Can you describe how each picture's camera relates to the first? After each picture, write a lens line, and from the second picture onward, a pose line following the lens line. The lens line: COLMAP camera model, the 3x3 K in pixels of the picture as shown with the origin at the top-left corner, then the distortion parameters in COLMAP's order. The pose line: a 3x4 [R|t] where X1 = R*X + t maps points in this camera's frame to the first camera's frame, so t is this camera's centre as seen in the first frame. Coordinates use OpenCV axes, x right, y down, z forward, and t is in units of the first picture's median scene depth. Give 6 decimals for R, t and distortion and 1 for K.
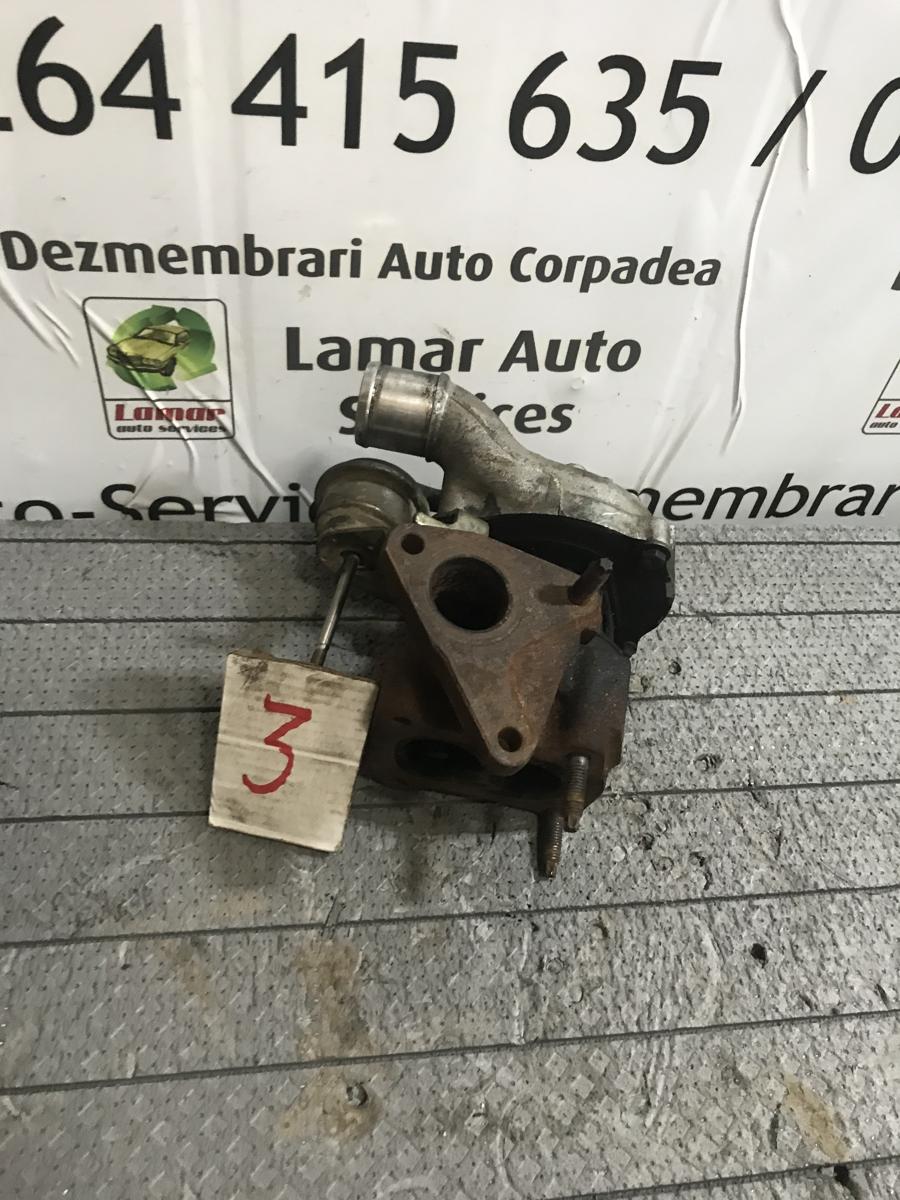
lens RADIAL K [[1036.9, 0, 449.9], [0, 1036.9, 599.1], [0, 0, 1]] dist [-0.023234, 0.045720]
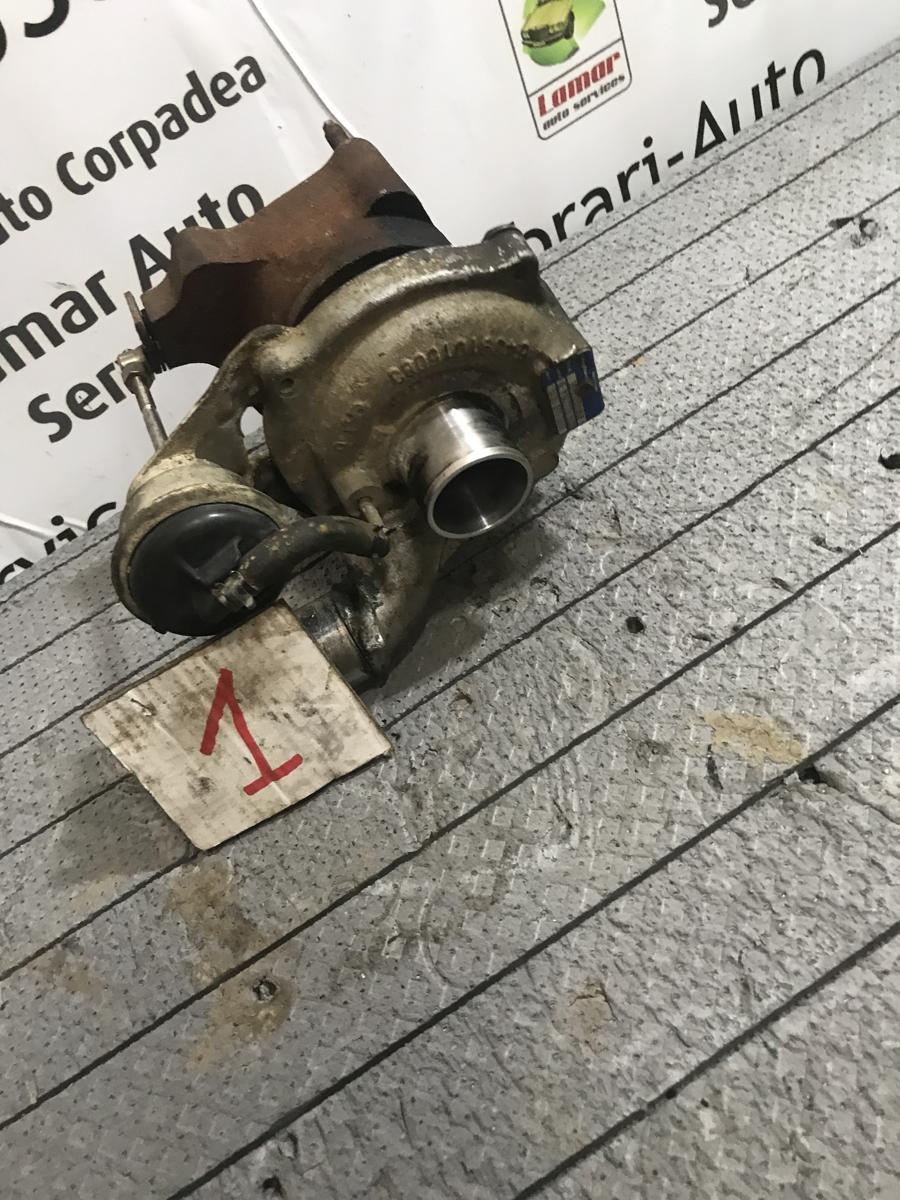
lens RADIAL K [[1036.9, 0, 431.1], [0, 1036.9, 594.9], [0, 0, 1]] dist [-0.023234, 0.045720]
pose [[0.832547, -0.547577, -0.083815, 0.210134], [0.538534, 0.835505, -0.109149, 0.279463], [0.129795, 0.045734, 0.990485, 0.109643]]
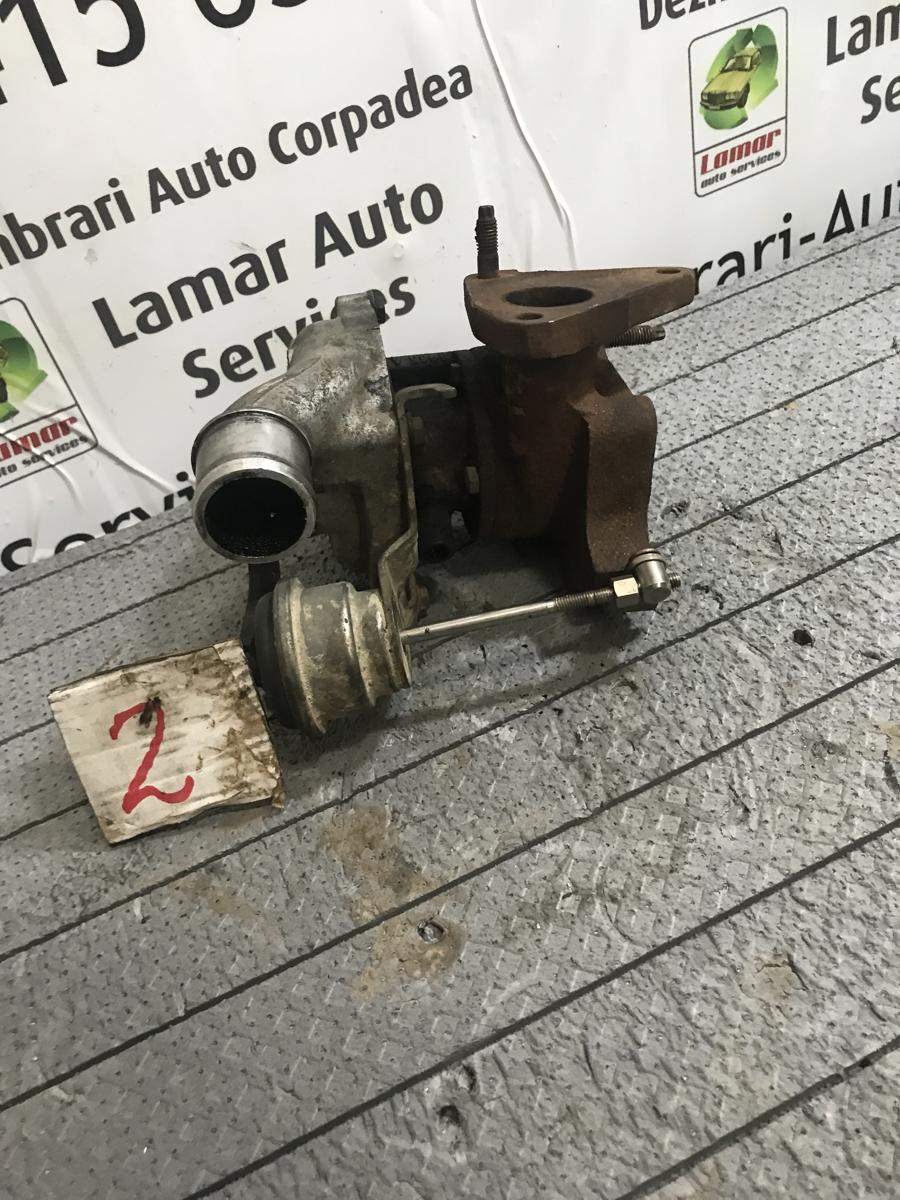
lens RADIAL K [[1036.9, 0, 442.2], [0, 1036.9, 599.3], [0, 0, 1]] dist [-0.023234, 0.045720]
pose [[0.907143, -0.420798, -0.004554, 0.030205], [0.416247, 0.898819, -0.137340, 0.264204], [0.061886, 0.122691, 0.990514, 0.079419]]
